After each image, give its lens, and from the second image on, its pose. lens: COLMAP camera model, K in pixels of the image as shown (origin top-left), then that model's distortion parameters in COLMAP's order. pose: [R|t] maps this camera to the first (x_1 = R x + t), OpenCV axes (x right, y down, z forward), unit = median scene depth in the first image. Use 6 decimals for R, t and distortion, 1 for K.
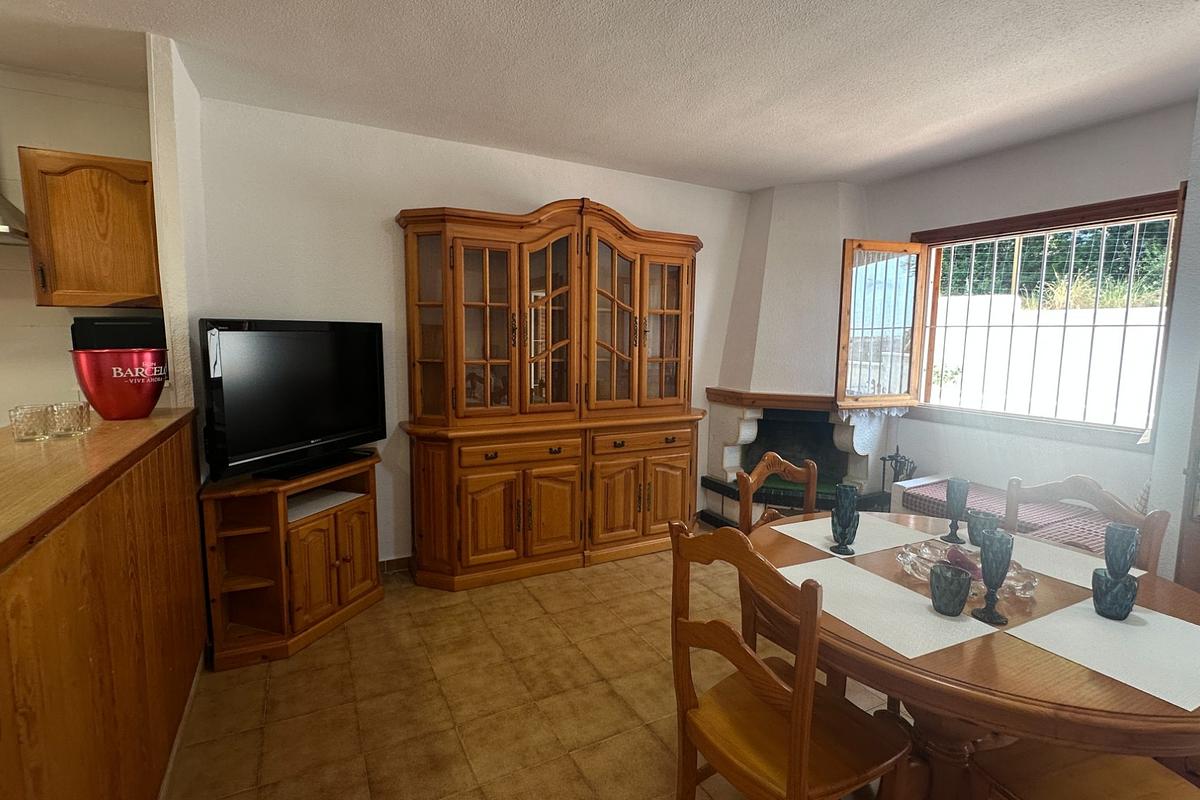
lens RADIAL K [[564.4, 0, 600.0], [0, 564.4, 399.0], [0, 0, 1]] dist [0.001095, -0.000552]
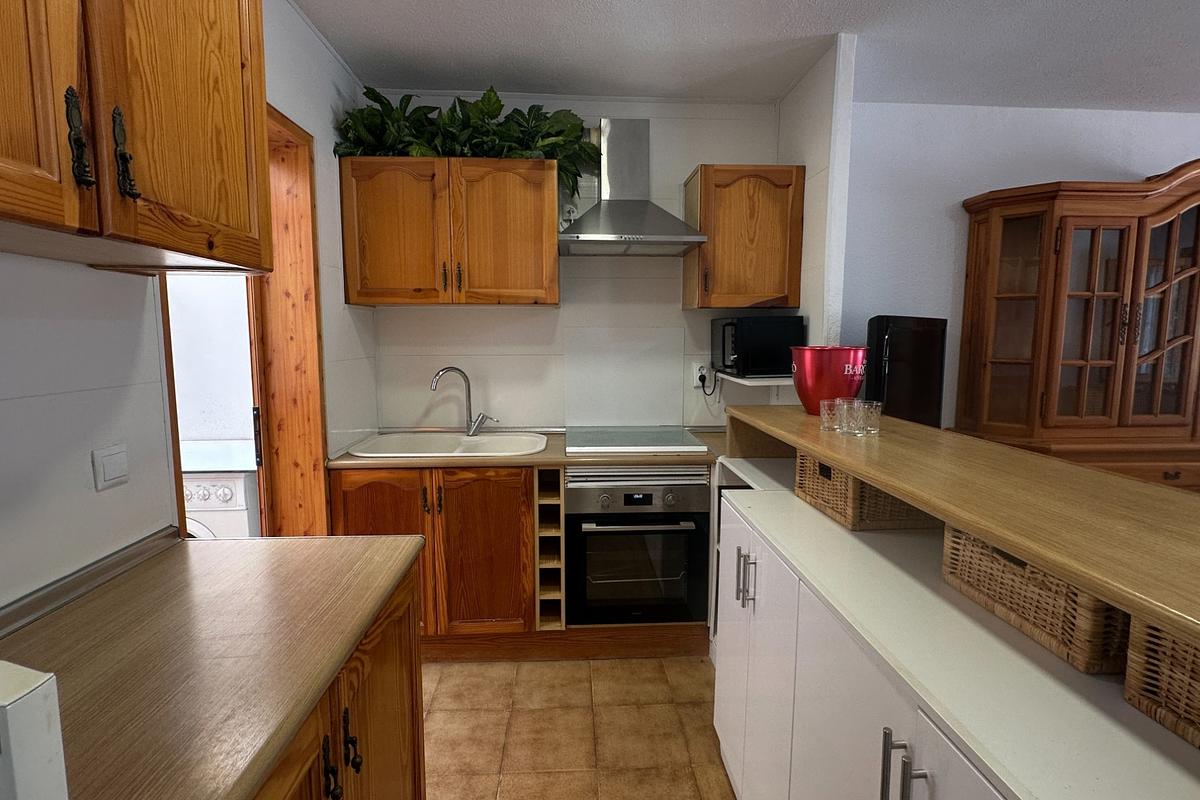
lens RADIAL K [[564.4, 0, 598.6], [0, 564.4, 396.4], [0, 0, 1]] dist [0.001095, -0.000552]
pose [[0.909941, 0.034486, -0.413301, -0.489981], [-0.037420, 0.999299, 0.000996, 0.010015], [0.413046, 0.014560, 0.910594, -0.057117]]
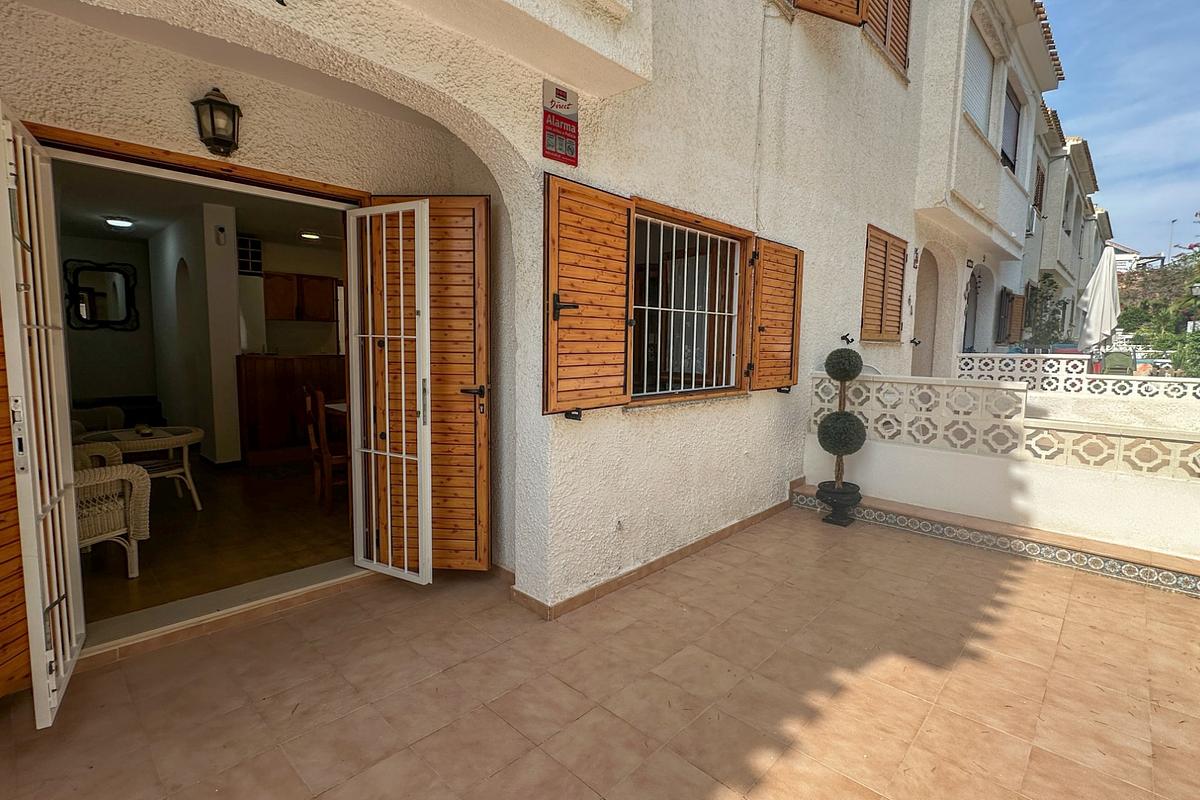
lens RADIAL K [[564.4, 0, 600.2], [0, 564.4, 395.9], [0, 0, 1]] dist [0.001095, -0.000552]
pose [[0.323425, 0.085482, -0.942385, 1.782139], [-0.114249, 0.992153, 0.050787, 0.001811], [0.939332, 0.091240, 0.330653, 0.475596]]
